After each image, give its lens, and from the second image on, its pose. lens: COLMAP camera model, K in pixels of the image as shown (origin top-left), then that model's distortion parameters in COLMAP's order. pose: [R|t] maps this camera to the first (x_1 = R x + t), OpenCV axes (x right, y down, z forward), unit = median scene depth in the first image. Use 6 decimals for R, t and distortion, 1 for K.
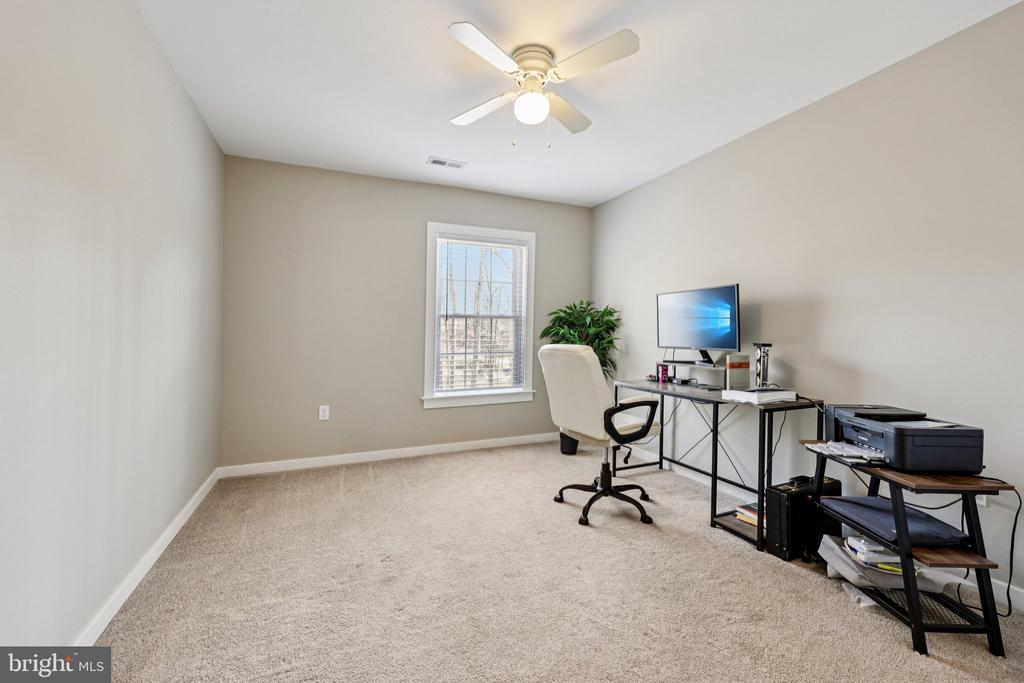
lens RADIAL K [[413.6, 0, 518.6], [0, 413.6, 338.0], [0, 0, 1]] dist [0.007317, -0.000598]
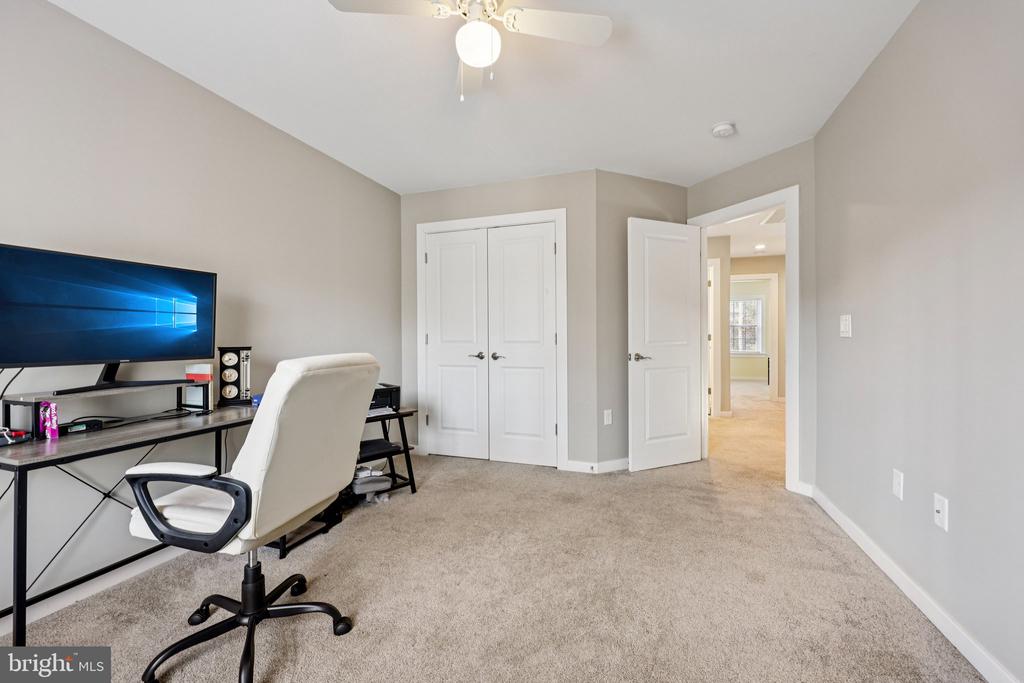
lens RADIAL K [[446.7, 0, 511.8], [0, 446.7, 344.1], [0, 0, 1]] dist [0.002098, 0.000044]
pose [[-0.756851, -0.010746, 0.653499, -0.459988], [-0.001066, 0.999884, 0.015208, -0.007618], [-0.653586, 0.010814, -0.756775, 1.271996]]
